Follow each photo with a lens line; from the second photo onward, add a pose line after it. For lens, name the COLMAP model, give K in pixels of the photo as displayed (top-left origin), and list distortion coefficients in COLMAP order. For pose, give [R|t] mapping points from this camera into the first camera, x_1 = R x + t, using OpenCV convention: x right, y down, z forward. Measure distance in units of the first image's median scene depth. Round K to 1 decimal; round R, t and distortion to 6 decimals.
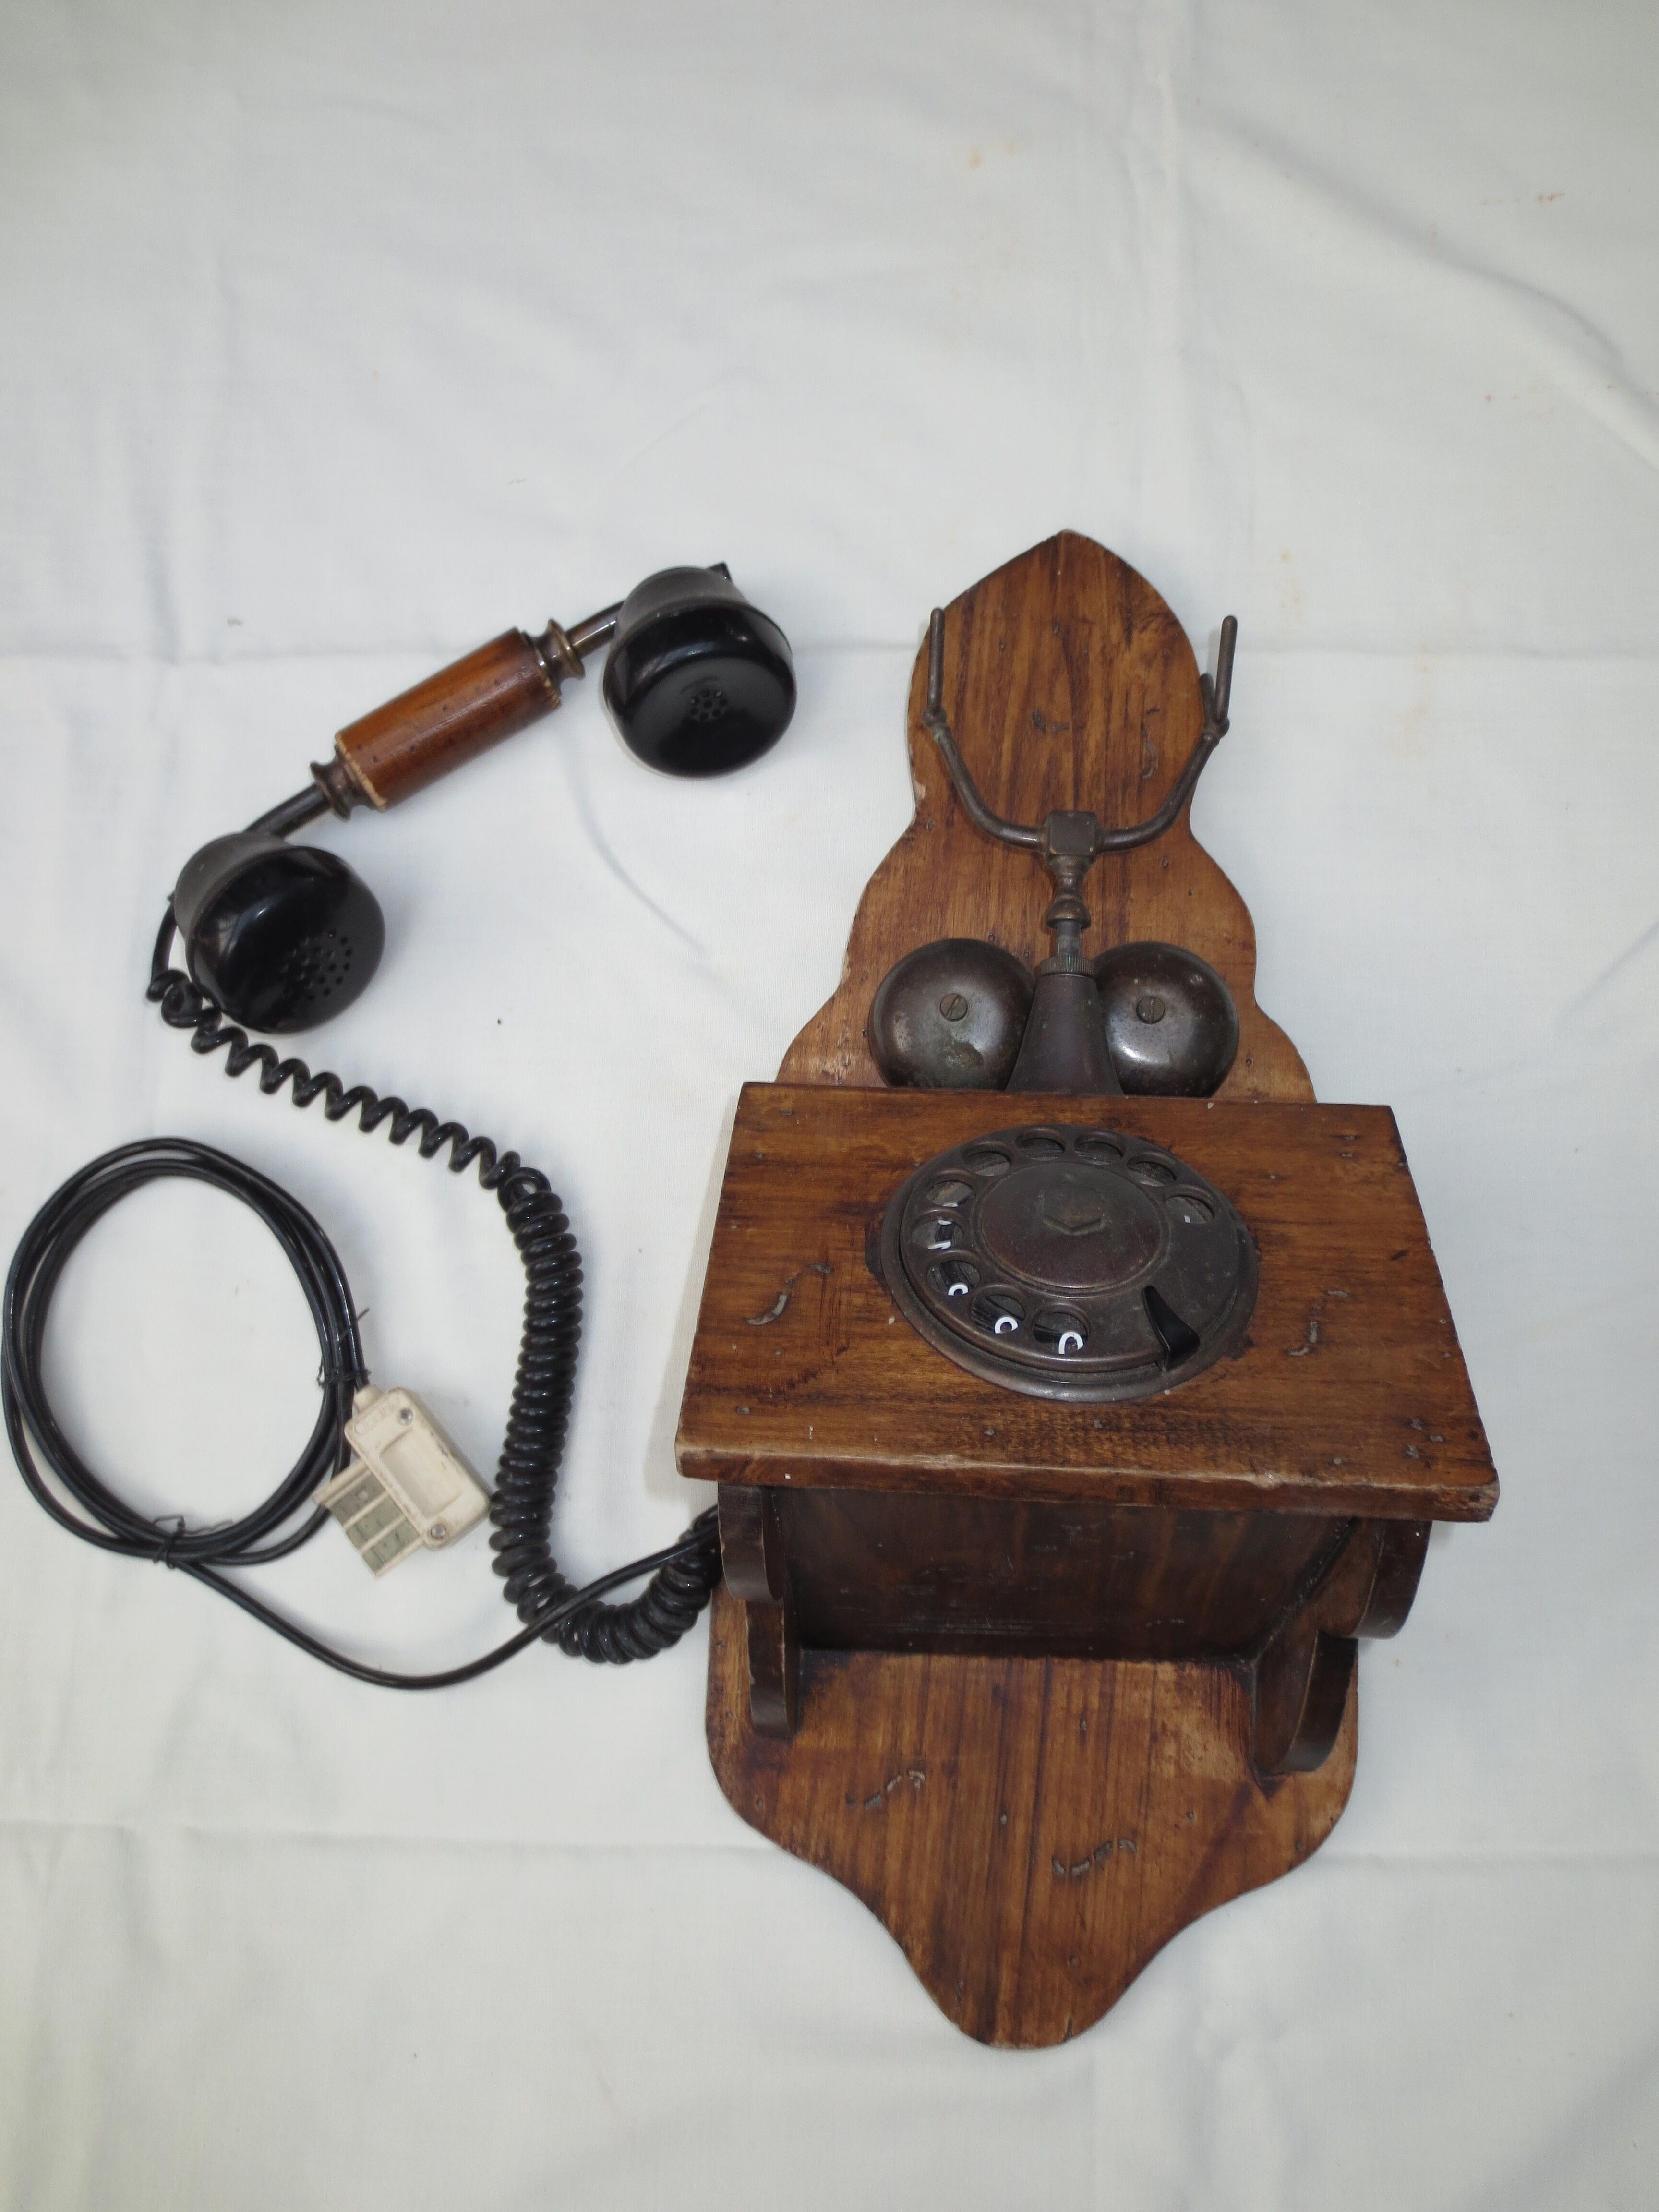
lens RADIAL K [[1542.3, 0, 851.0], [0, 1542.3, 1105.1], [0, 0, 1]] dist [-0.031327, 0.004663]
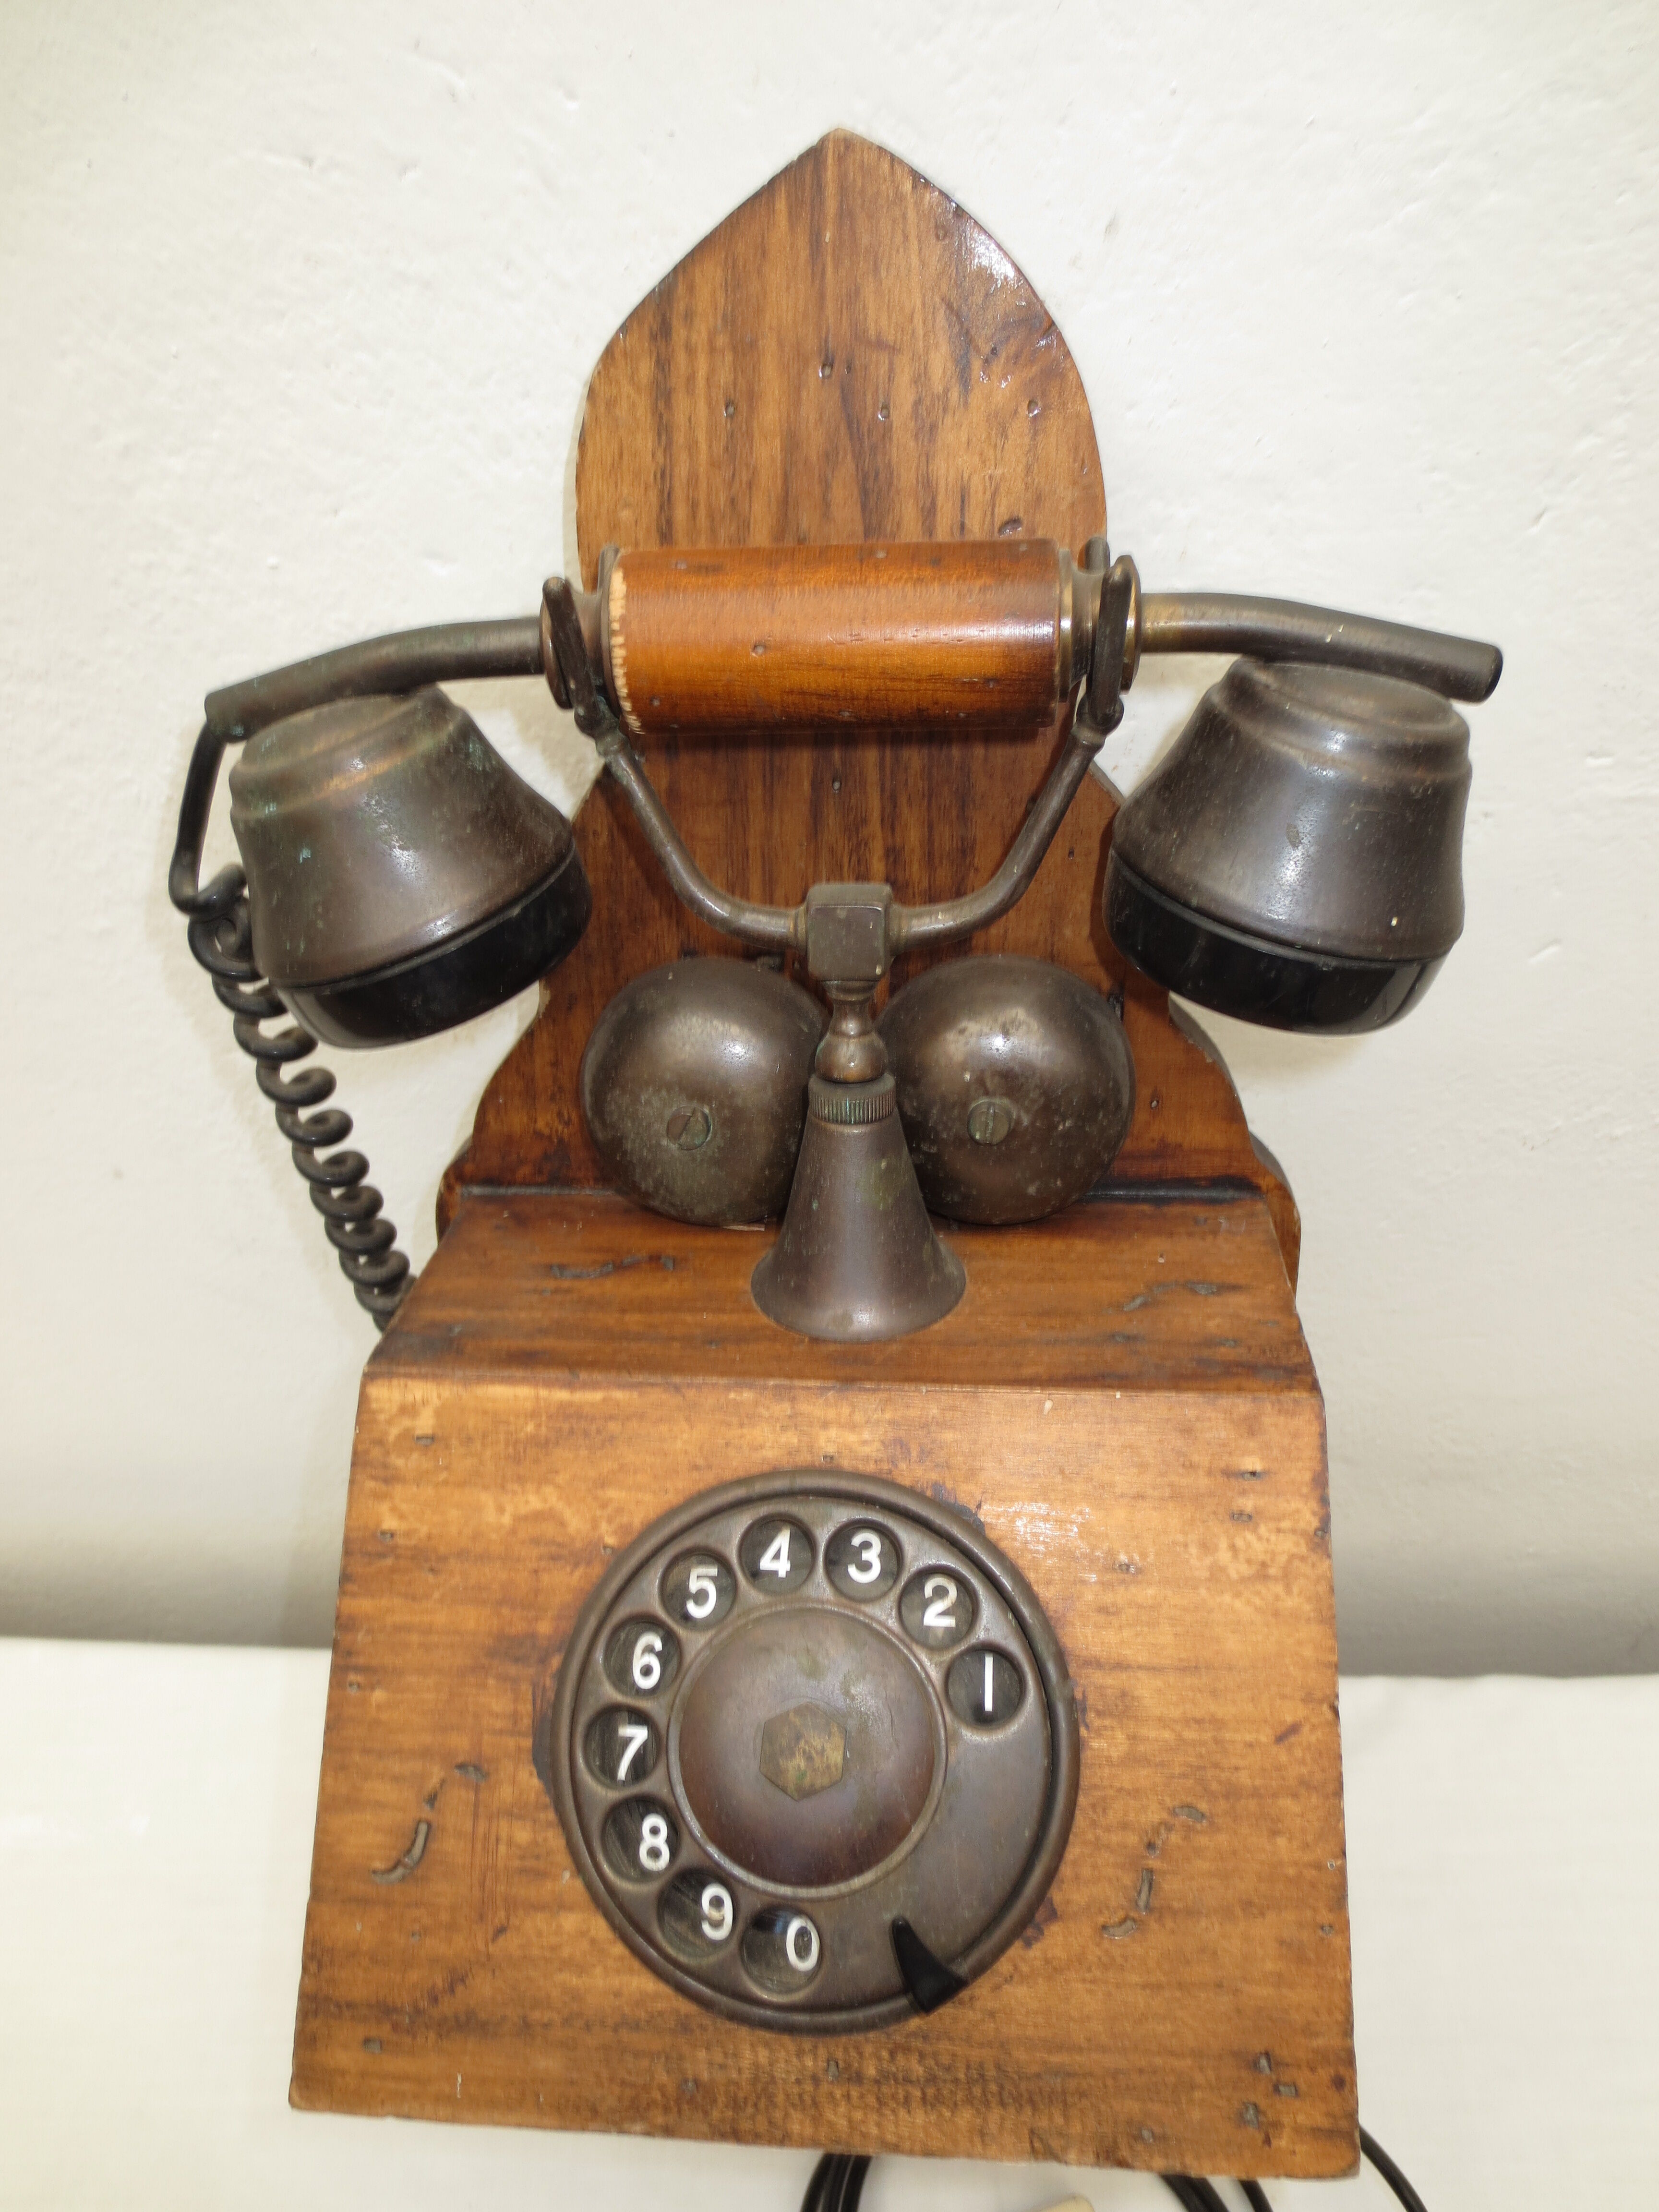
lens RADIAL K [[1542.3, 0, 826.4], [0, 1542.3, 1150.3], [0, 0, 1]] dist [-0.031327, 0.004663]
pose [[0.997033, -0.057968, -0.050647, 0.179144], [0.076265, 0.833141, 0.547777, -0.465099], [0.010442, -0.550014, 0.835090, 0.508082]]
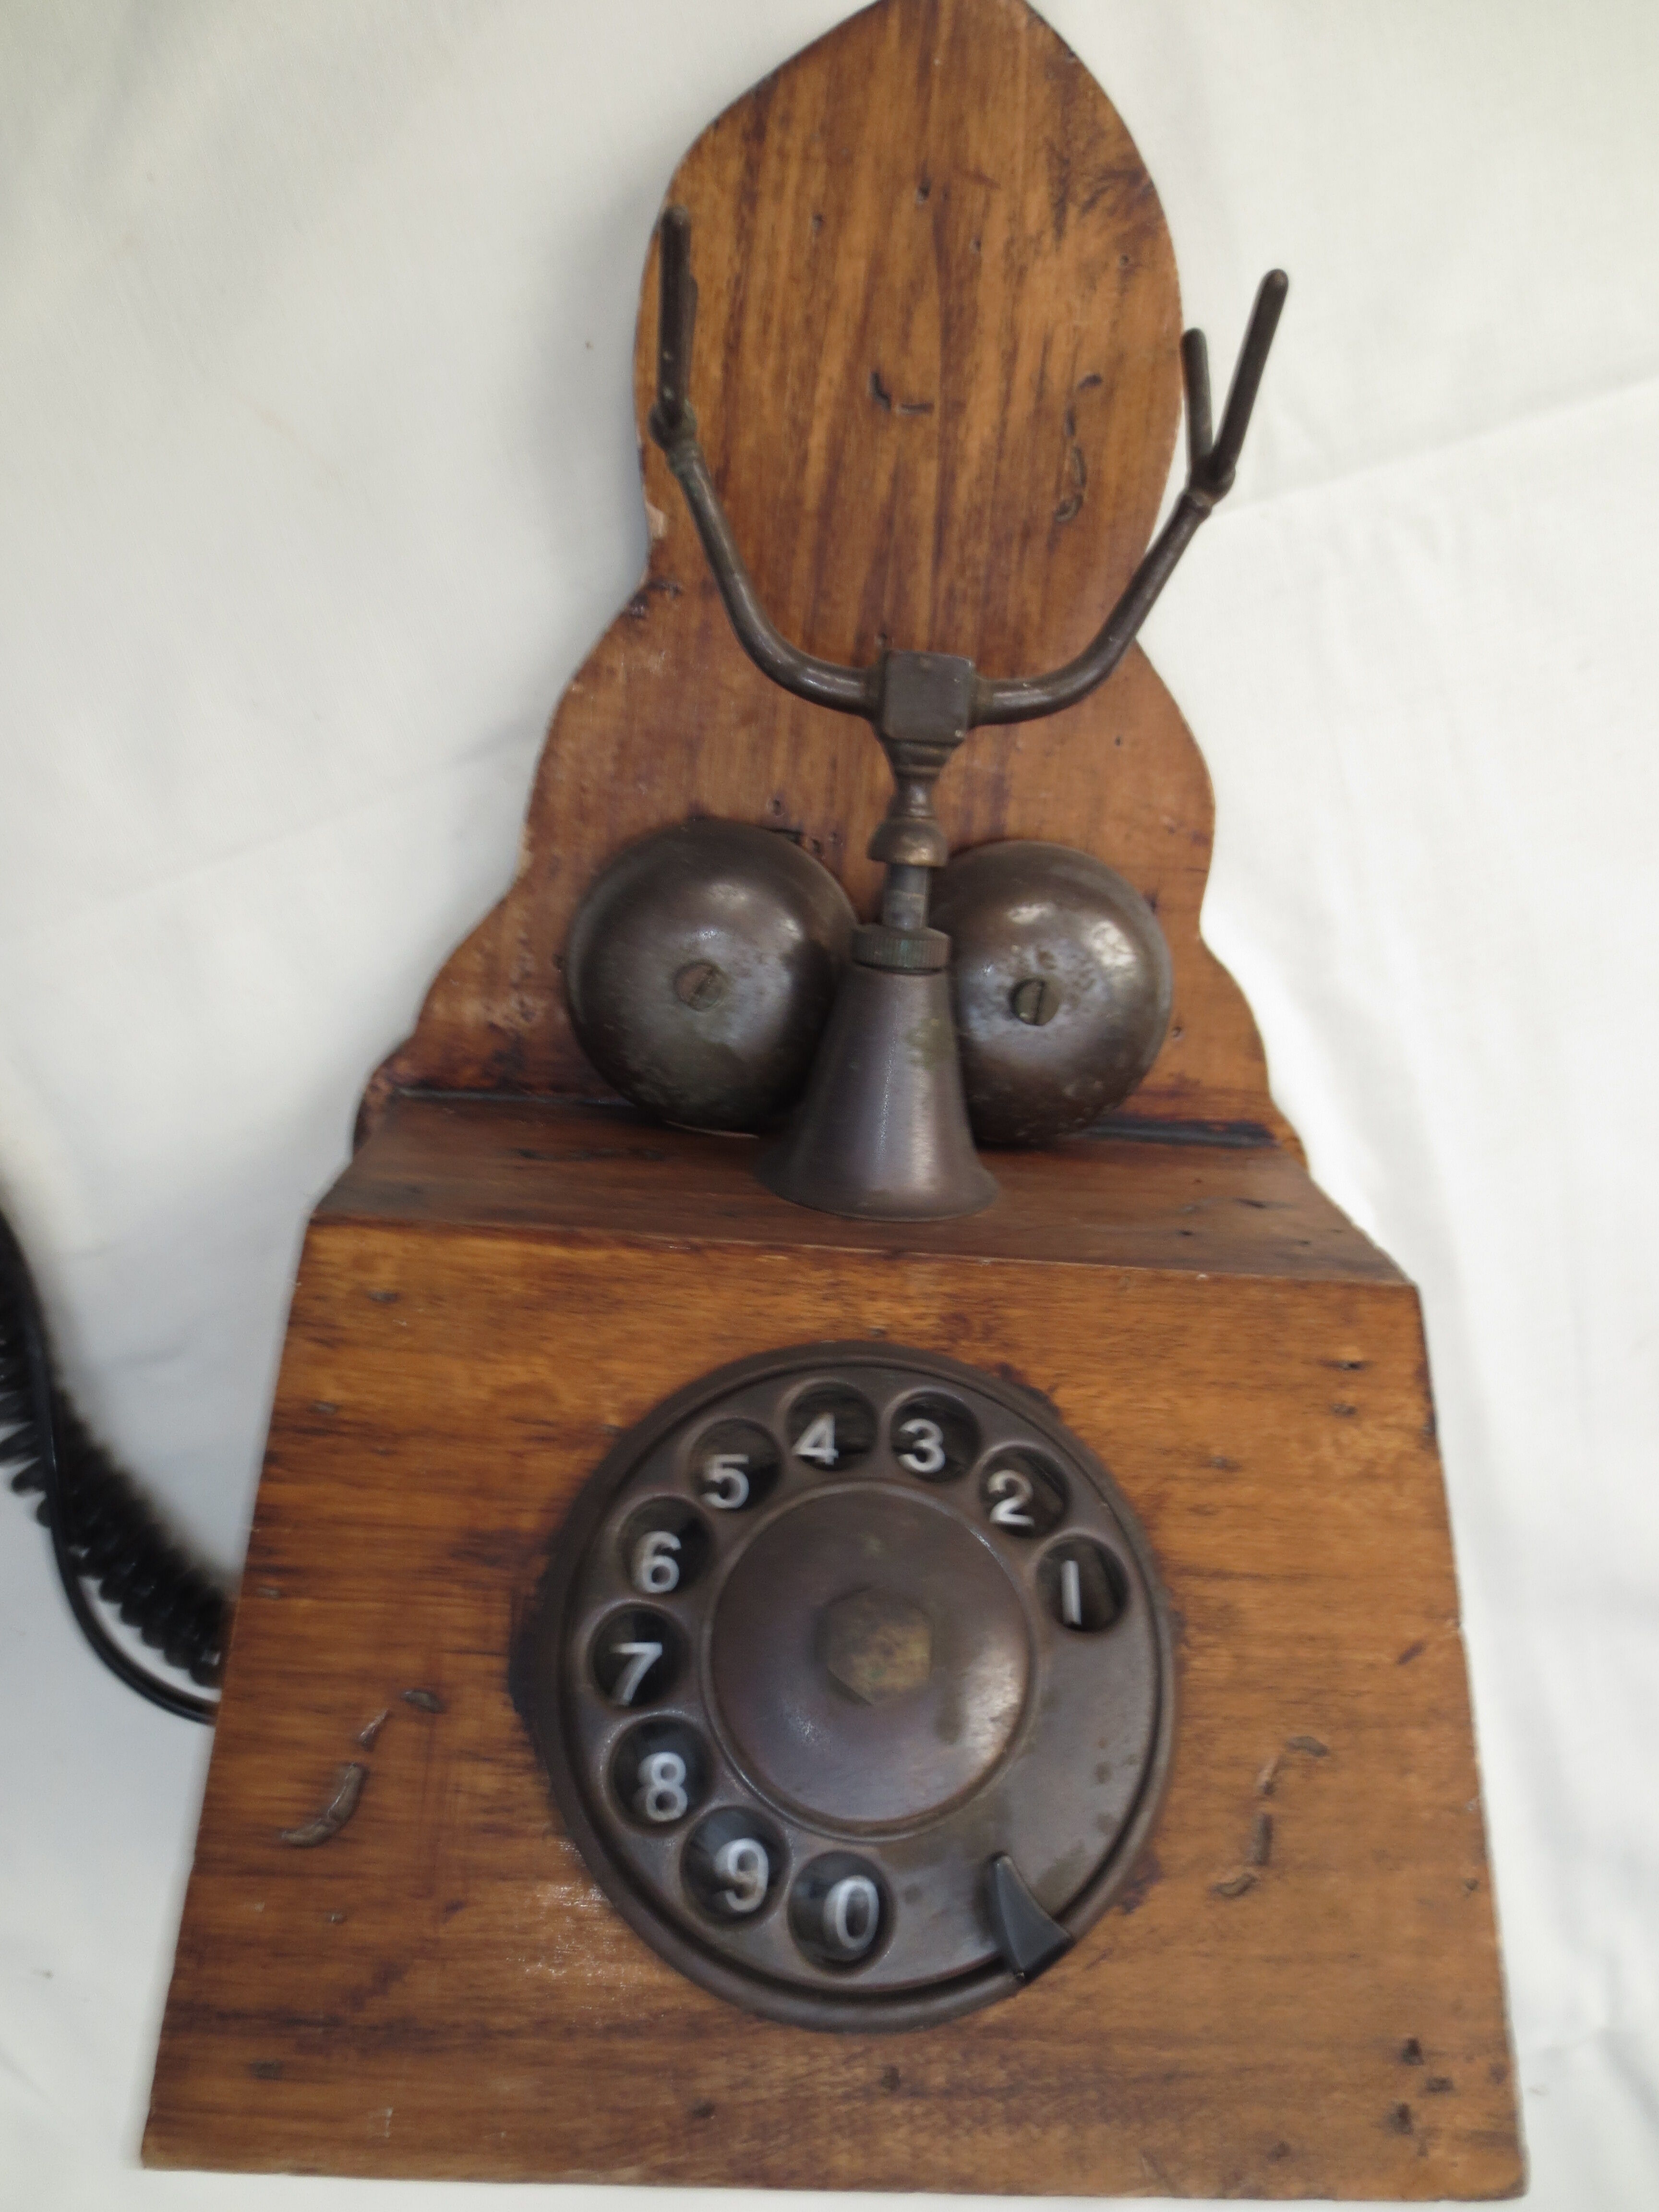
lens RADIAL K [[1542.3, 0, 832.8], [0, 1542.3, 1122.4], [0, 0, 1]] dist [-0.031327, 0.004663]
pose [[0.994218, 0.003172, 0.107331, 0.061268], [-0.047328, 0.910178, 0.411506, -0.292151], [-0.096385, -0.414206, 0.905065, 0.511188]]
